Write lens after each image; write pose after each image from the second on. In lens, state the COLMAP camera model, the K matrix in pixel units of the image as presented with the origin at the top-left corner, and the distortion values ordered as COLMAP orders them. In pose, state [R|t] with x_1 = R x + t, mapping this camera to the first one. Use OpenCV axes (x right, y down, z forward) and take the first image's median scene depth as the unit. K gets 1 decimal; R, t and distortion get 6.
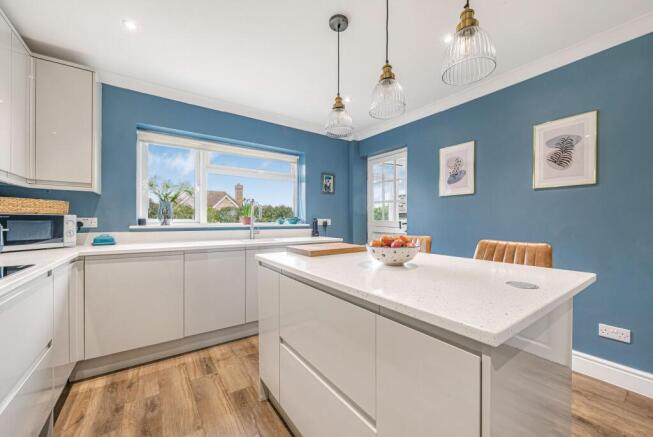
lens RADIAL K [[258.4, 0, 336.6], [0, 258.4, 217.9], [0, 0, 1]] dist [-0.000362, -0.000072]
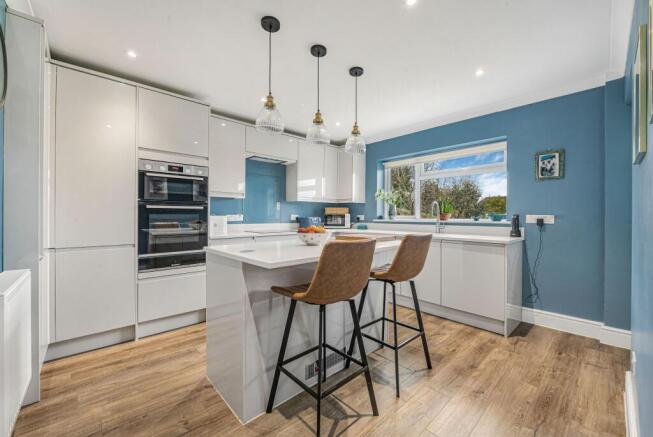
lens RADIAL K [[258.4, 0, 336.6], [0, 258.4, 217.9], [0, 0, 1]] dist [-0.000362, -0.000072]
pose [[0.136924, 0.003136, -0.990577, 0.647435], [0.004126, 0.999985, 0.003737, 0.007582], [0.990573, -0.004599, 0.136909, 0.350916]]
